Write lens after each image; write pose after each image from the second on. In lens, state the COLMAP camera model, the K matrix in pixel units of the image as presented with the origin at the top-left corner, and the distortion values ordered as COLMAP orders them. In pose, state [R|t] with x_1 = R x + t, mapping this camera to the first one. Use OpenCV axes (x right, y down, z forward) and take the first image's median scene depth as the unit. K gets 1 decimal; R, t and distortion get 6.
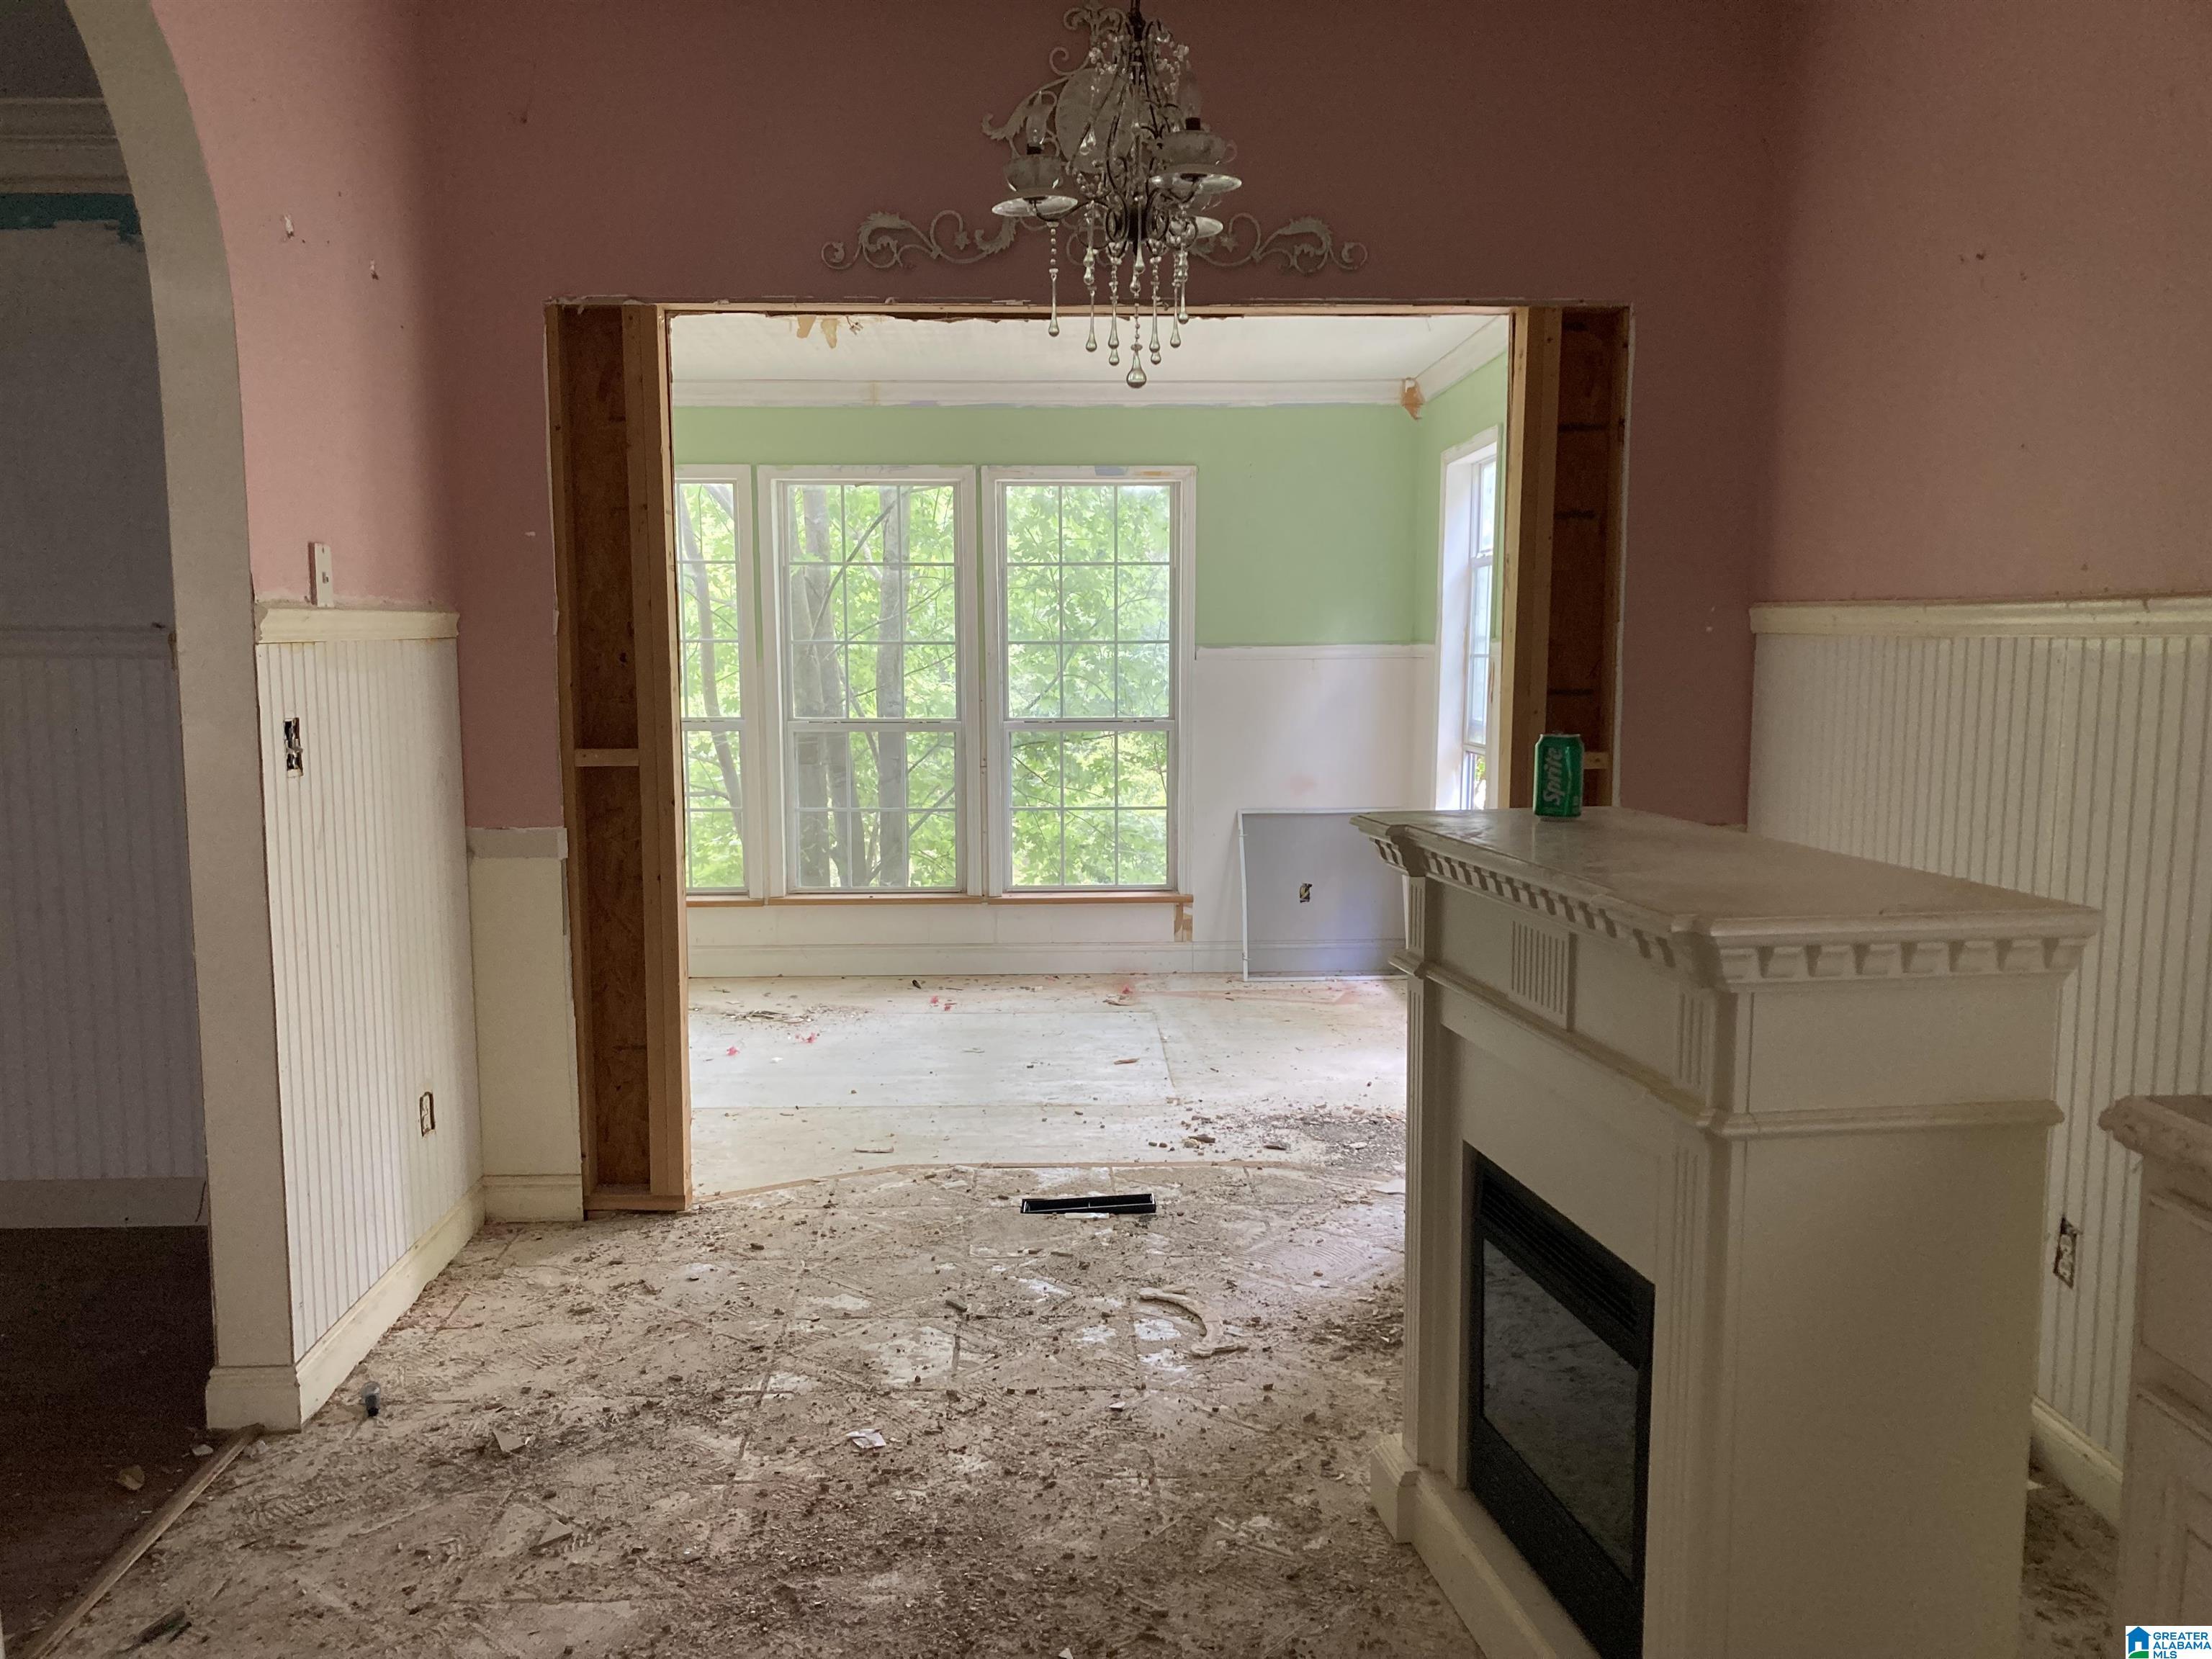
lens RADIAL K [[1784.6, 0, 1107.7], [0, 1784.6, 840.8], [0, 0, 1]] dist [0.008626, -0.009120]
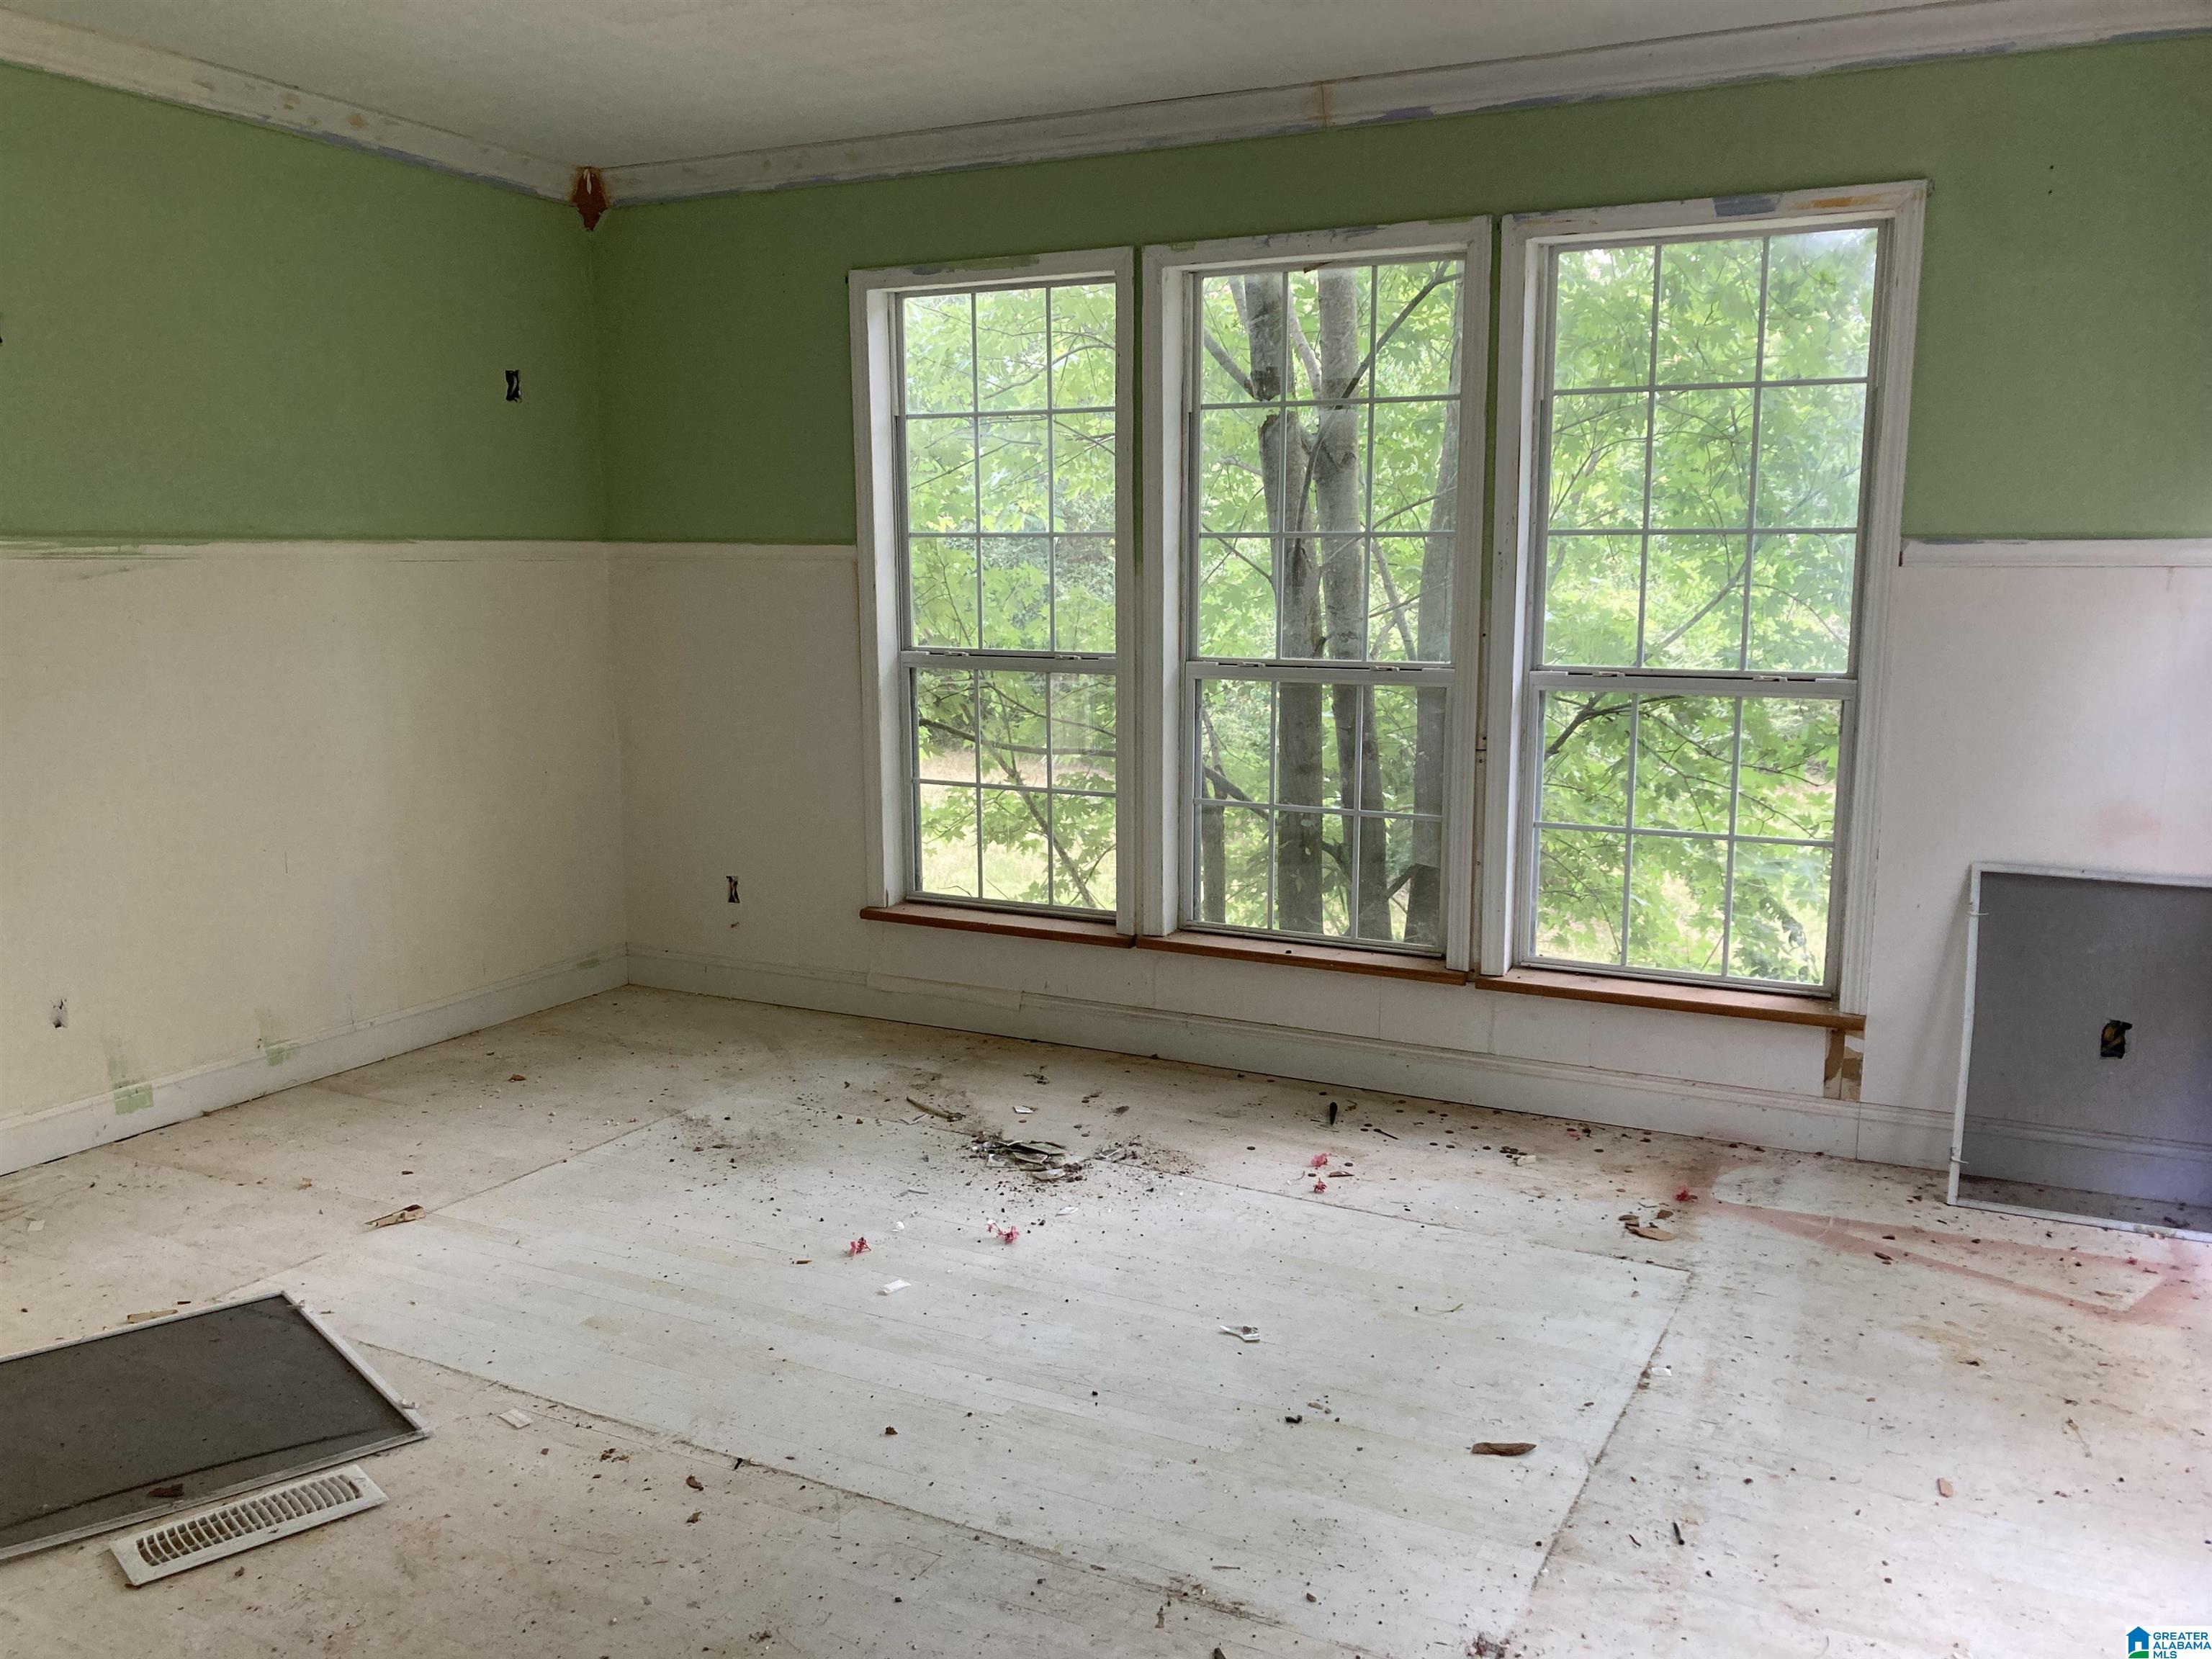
lens RADIAL K [[1784.6, 0, 1096.9], [0, 1784.6, 807.3], [0, 0, 1]] dist [0.008626, -0.009120]
pose [[0.866227, 0.075974, -0.493841, 0.108729], [-0.051771, 0.996700, 0.062526, -0.053004], [0.496961, -0.028595, 0.867301, 0.439856]]
